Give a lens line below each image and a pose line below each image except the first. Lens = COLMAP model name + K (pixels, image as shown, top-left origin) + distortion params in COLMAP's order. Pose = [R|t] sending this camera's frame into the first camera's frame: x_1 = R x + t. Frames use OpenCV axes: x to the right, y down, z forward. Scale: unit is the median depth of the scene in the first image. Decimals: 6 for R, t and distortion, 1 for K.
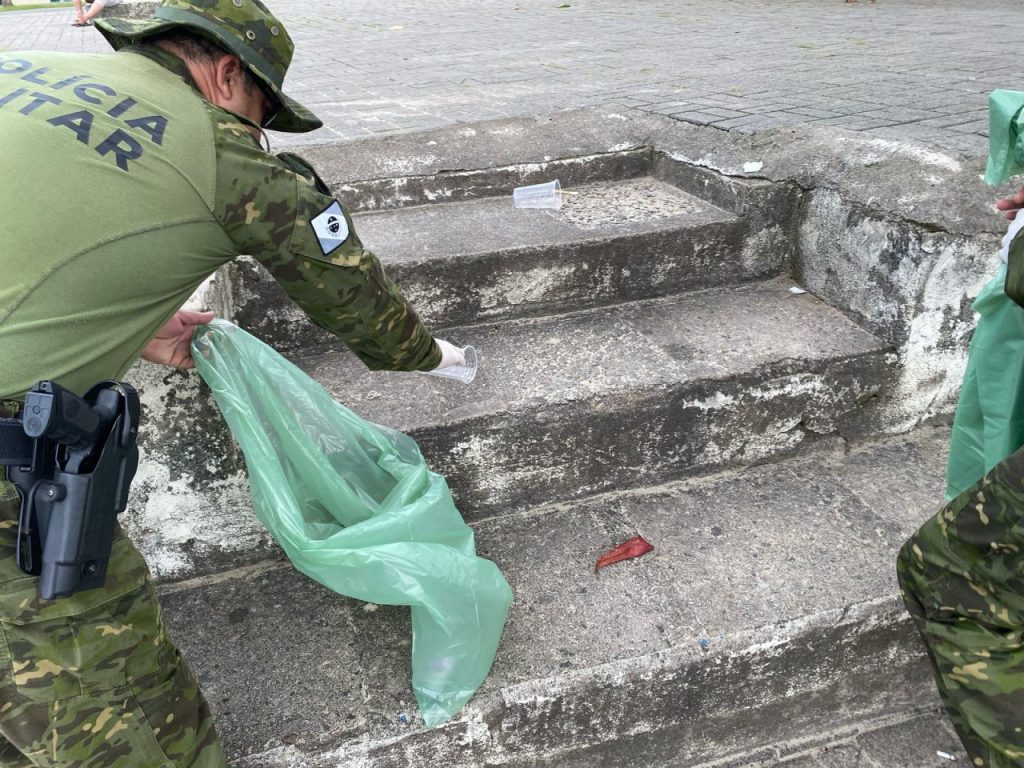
lens RADIAL K [[788.0, 0, 512.0], [0, 788.0, 384.0], [0, 0, 1]] dist [0.077654, -0.185115]
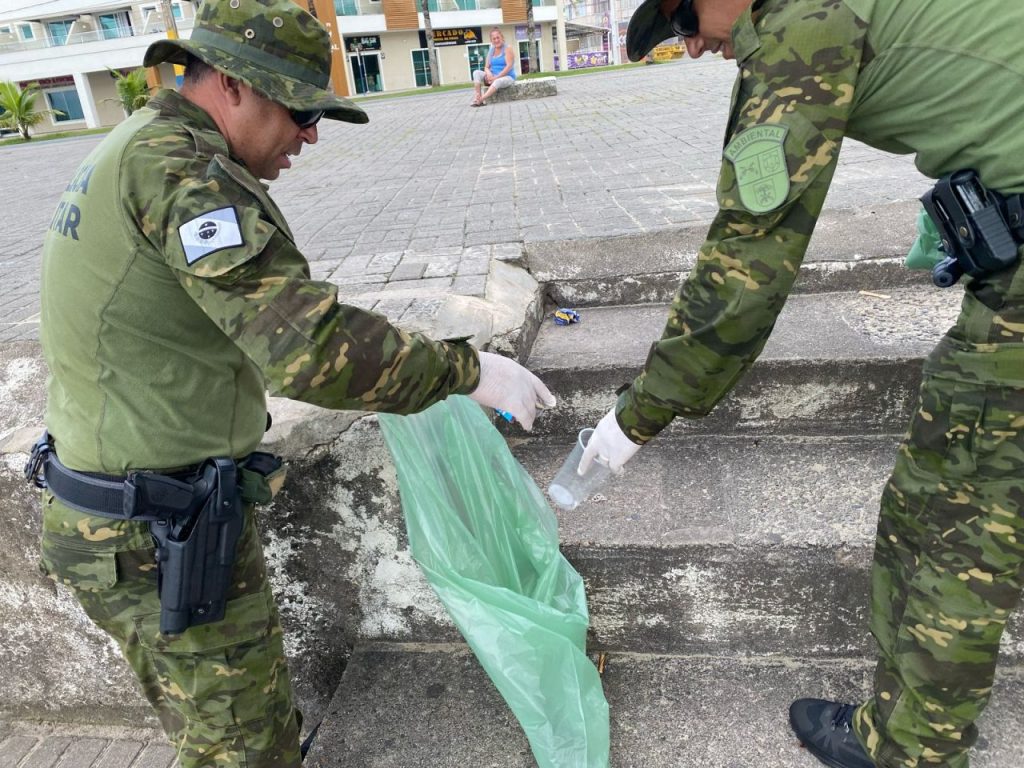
lens RADIAL K [[788.0, 0, 512.0], [0, 788.0, 384.0], [0, 0, 1]] dist [0.077654, -0.185115]
pose [[0.898923, 0.115418, -0.422630, 0.122357], [-0.142836, 0.989174, -0.033669, -0.075921], [0.414168, 0.090633, 0.905677, 0.047786]]
